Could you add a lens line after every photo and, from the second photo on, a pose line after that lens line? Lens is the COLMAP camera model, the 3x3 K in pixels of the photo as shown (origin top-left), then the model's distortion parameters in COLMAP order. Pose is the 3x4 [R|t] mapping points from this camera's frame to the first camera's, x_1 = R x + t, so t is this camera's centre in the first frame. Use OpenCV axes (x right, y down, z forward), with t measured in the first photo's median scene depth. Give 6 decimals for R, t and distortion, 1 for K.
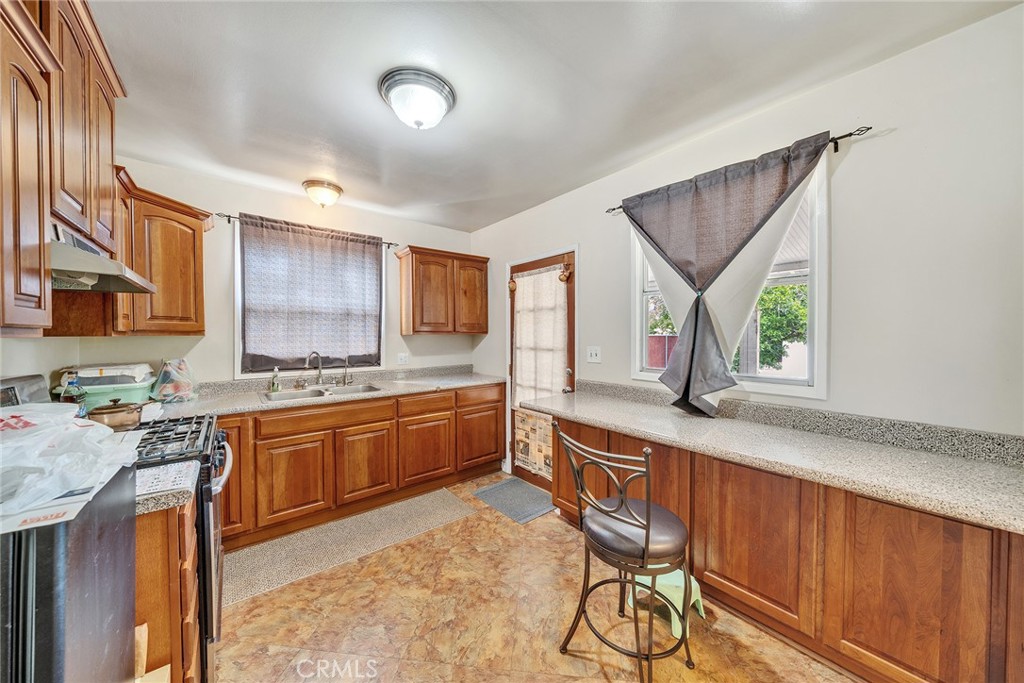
lens RADIAL K [[349.9, 0, 512.0], [0, 349.9, 341.5], [0, 0, 1]] dist [-0.000523, -0.000083]
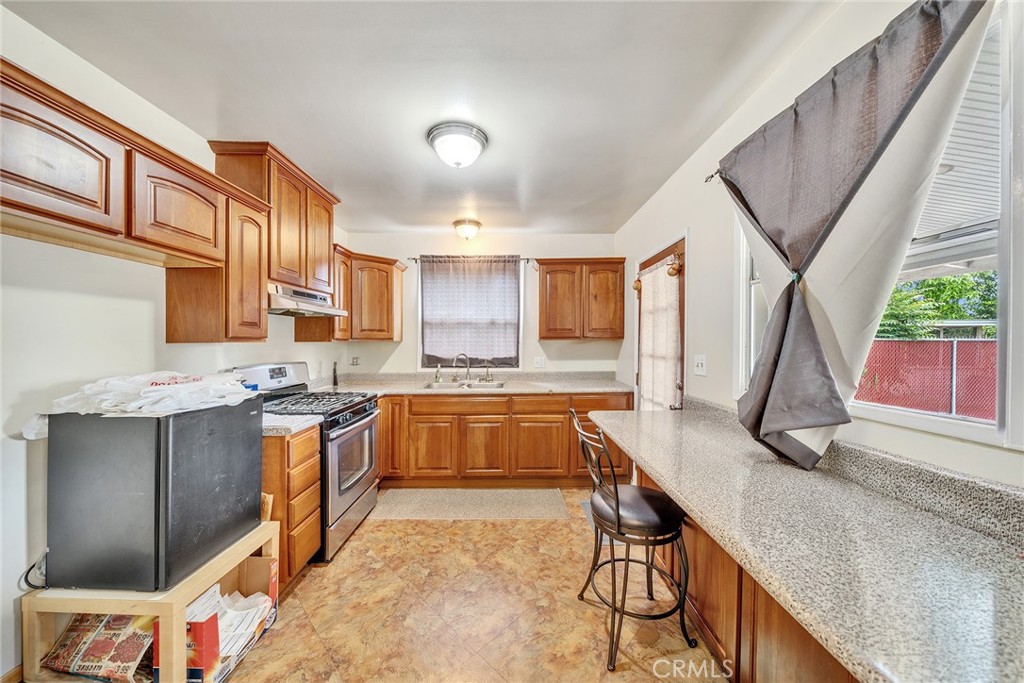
lens RADIAL K [[352.4, 0, 512.1], [0, 352.4, 344.6], [0, 0, 1]] dist [-0.000111, 0.000007]
pose [[0.778154, 0.005120, -0.628053, 0.400539], [-0.009210, 0.999952, -0.003260, -0.002131], [0.628006, 0.008321, 0.778164, 0.115758]]
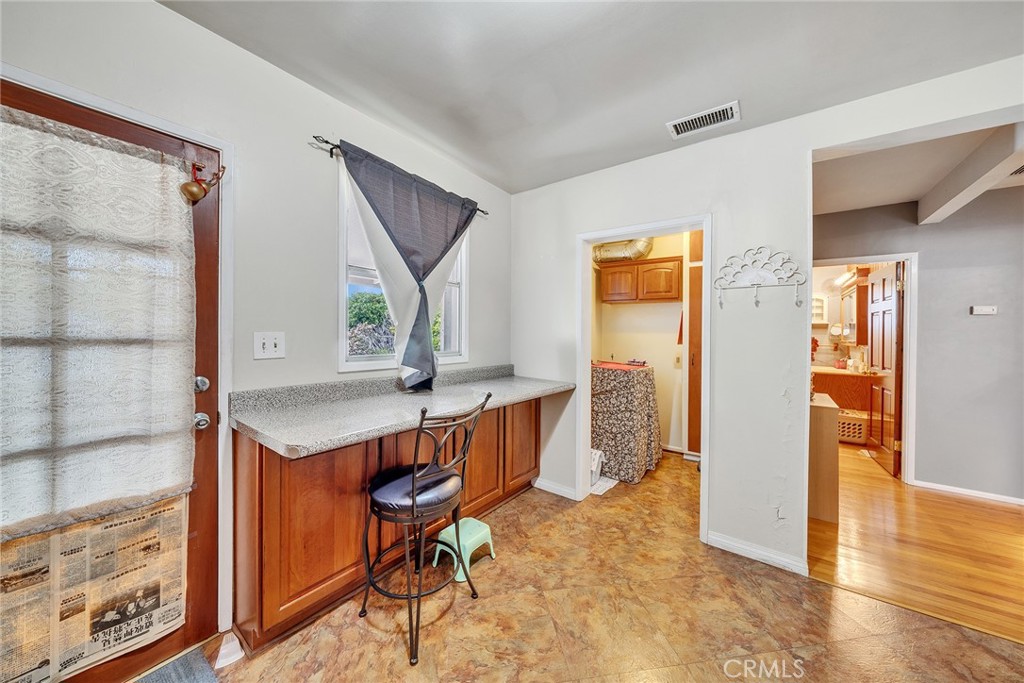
lens RADIAL K [[354.3, 0, 497.5], [0, 354.3, 336.3], [0, 0, 1]] dist [-0.000734, -0.000072]
pose [[-0.225804, -0.004279, 0.974163, -0.454779], [0.006192, 0.999964, 0.005828, 0.019934], [-0.974153, 0.007348, -0.225769, 0.741500]]
